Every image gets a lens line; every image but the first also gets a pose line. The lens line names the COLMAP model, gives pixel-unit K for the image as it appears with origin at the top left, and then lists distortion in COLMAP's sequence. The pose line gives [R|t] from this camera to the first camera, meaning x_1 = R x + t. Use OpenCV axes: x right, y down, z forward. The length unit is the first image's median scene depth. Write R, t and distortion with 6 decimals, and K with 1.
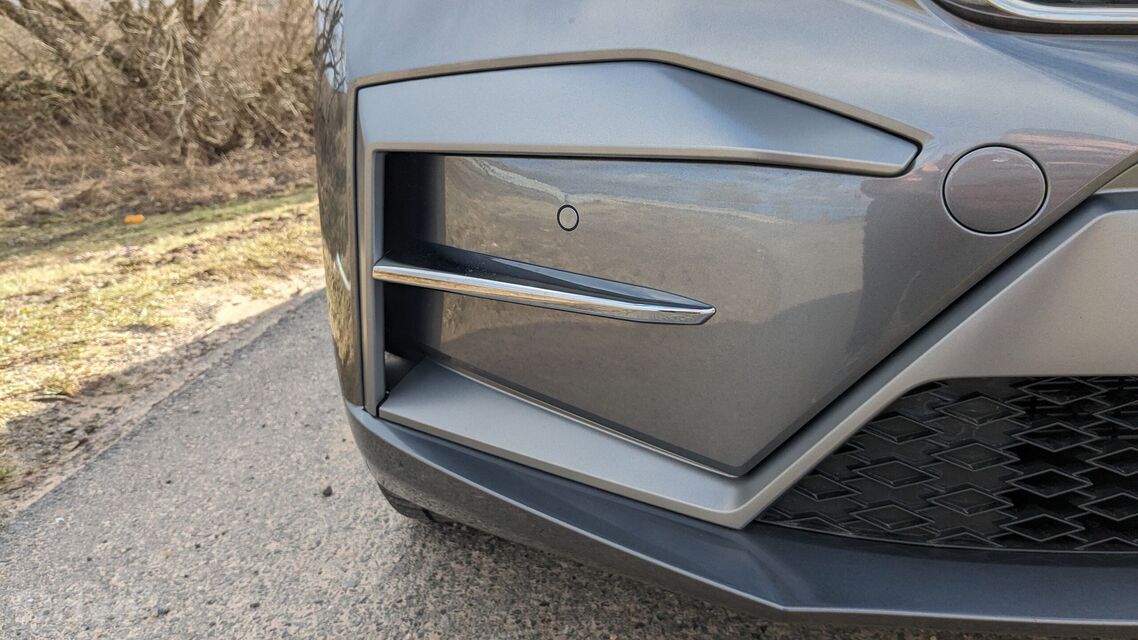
lens RADIAL K [[925.2, 0, 550.6], [0, 925.2, 315.5], [0, 0, 1]] dist [0.099101, -0.174833]
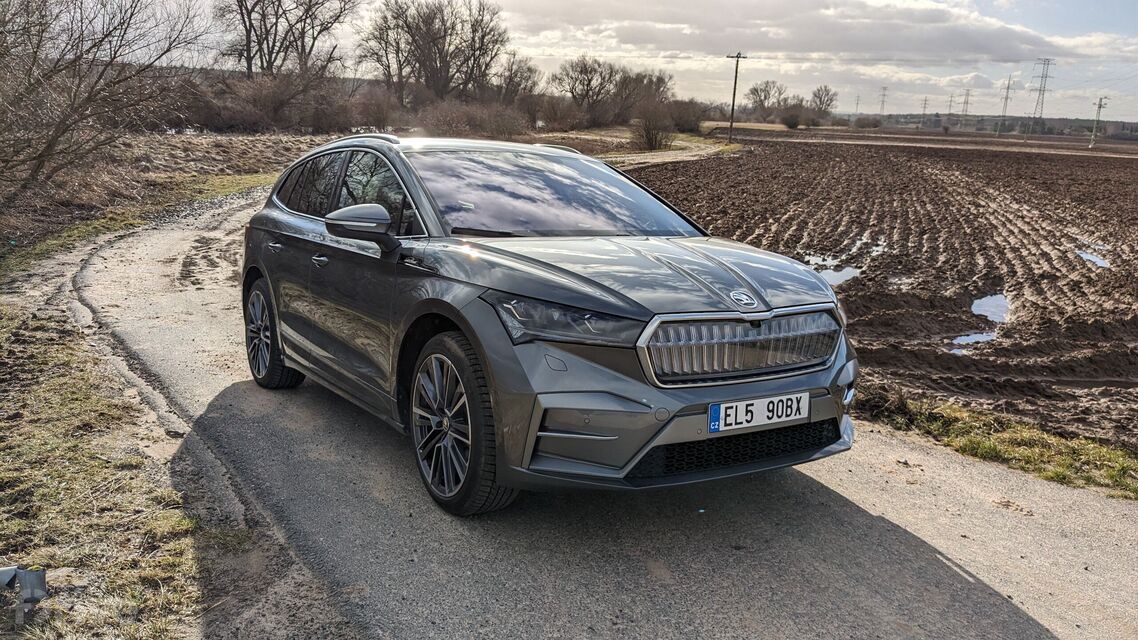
lens RADIAL K [[940.5, 0, 565.3], [0, 940.5, 325.6], [0, 0, 1]] dist [0.044678, -0.002217]
pose [[0.844501, -0.024204, 0.535007, -0.134223], [0.068906, 0.995586, -0.063726, -0.014608], [-0.531103, 0.090681, 0.842441, -0.157324]]
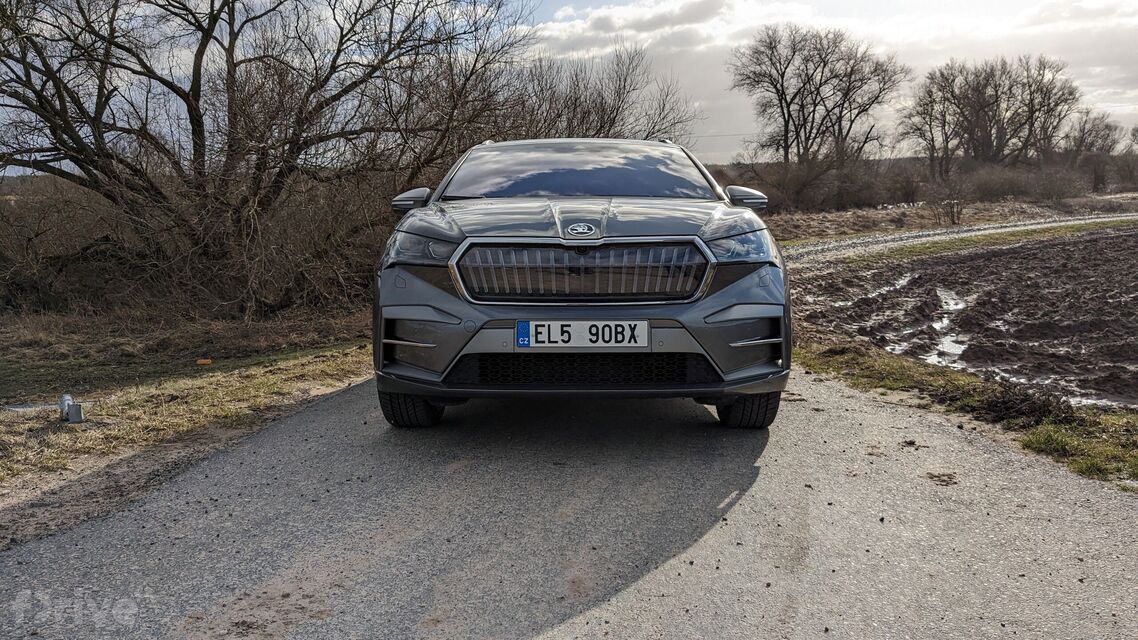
lens RADIAL K [[940.5, 0, 565.3], [0, 940.5, 325.6], [0, 0, 1]] dist [0.044678, -0.002217]
pose [[0.999422, 0.030277, -0.015480, 0.050445], [-0.032413, 0.985861, -0.164400, 0.038846], [0.010283, 0.164807, 0.986272, -0.232947]]
